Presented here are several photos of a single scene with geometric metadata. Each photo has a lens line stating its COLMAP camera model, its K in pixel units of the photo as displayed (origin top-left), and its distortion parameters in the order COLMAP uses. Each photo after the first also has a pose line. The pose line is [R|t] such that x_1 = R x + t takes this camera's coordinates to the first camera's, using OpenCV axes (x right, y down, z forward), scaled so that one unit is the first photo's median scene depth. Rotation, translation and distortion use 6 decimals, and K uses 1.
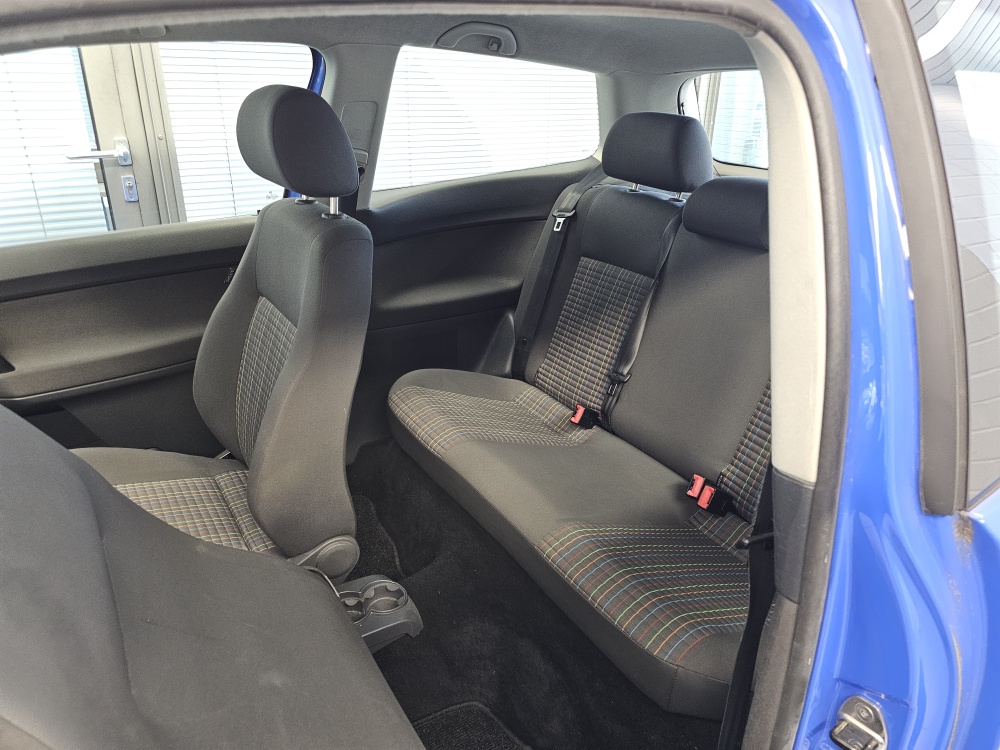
lens RADIAL K [[679.6, 0, 520.3], [0, 679.6, 368.6], [0, 0, 1]] dist [0.054728, -0.058116]
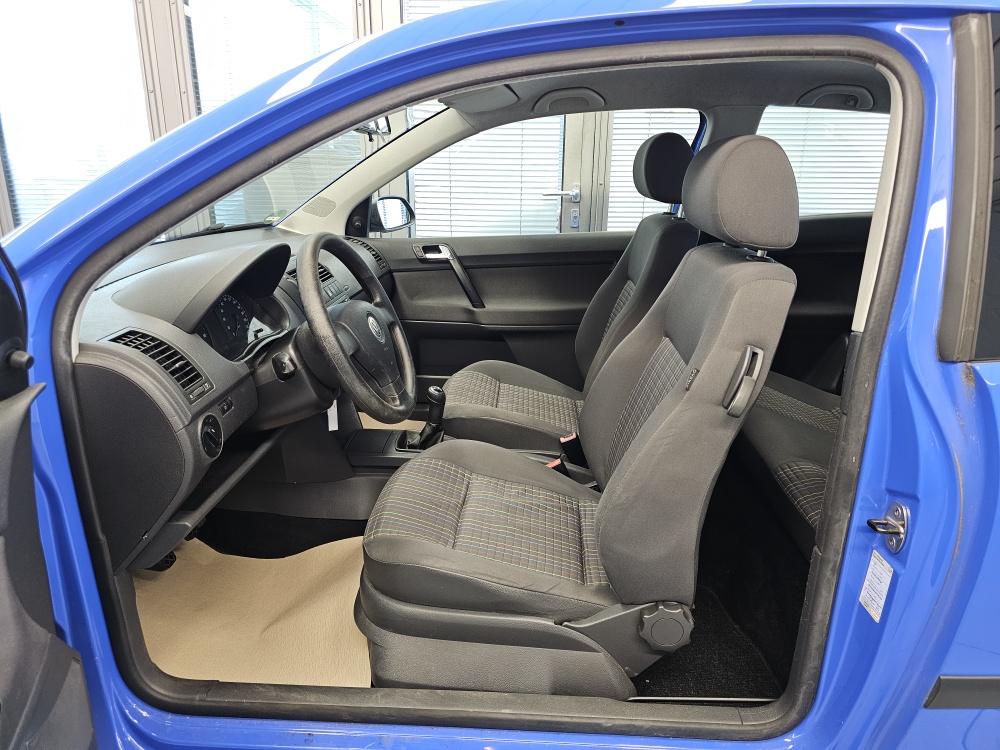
lens RADIAL K [[679.6, 0, 507.5], [0, 679.6, 362.6], [0, 0, 1]] dist [0.054728, -0.058116]
pose [[0.803464, 0.153132, -0.575323, 0.255597], [-0.220502, 0.974173, -0.048648, 0.181867], [0.553014, 0.165947, 0.816479, -0.270718]]
